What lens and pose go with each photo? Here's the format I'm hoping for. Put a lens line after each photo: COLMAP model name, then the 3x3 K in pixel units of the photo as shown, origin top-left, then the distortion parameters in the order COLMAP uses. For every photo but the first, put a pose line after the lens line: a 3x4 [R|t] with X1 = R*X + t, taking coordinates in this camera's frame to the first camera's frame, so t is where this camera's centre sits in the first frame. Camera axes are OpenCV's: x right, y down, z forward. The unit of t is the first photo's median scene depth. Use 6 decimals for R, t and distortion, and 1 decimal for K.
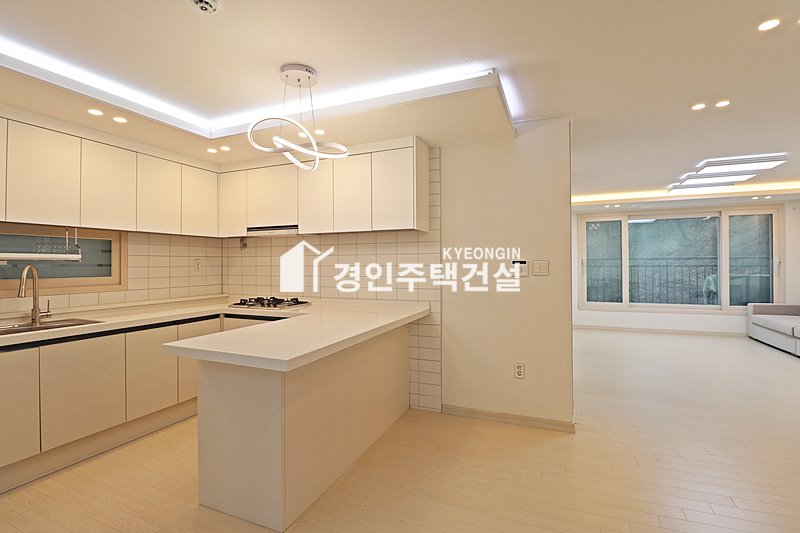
lens RADIAL K [[371.2, 0, 402.0], [0, 371.2, 261.3], [0, 0, 1]] dist [-0.001659, -0.009579]
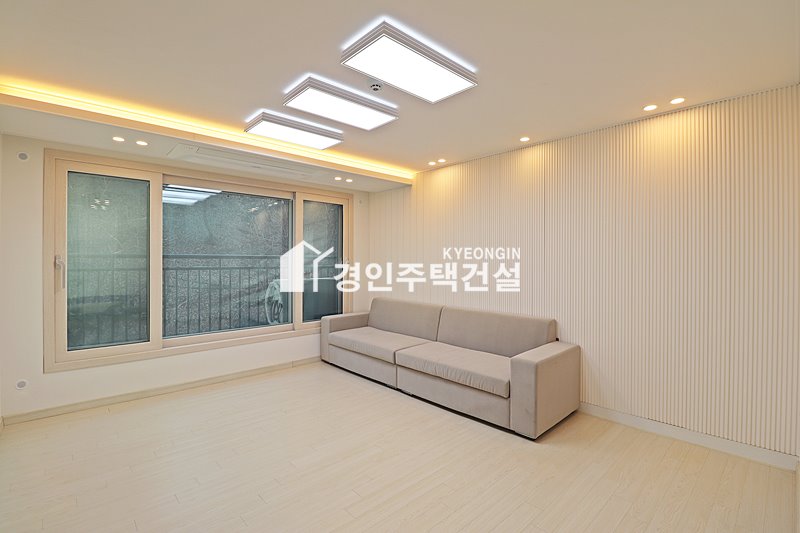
lens RADIAL K [[371.2, 0, 402.6], [0, 371.2, 257.7], [0, 0, 1]] dist [-0.001659, -0.009579]
pose [[0.412053, 0.015862, 0.911022, 0.661823], [-0.007819, 0.999873, -0.013873, 0.000949], [-0.911126, -0.001407, 0.412125, 1.148975]]
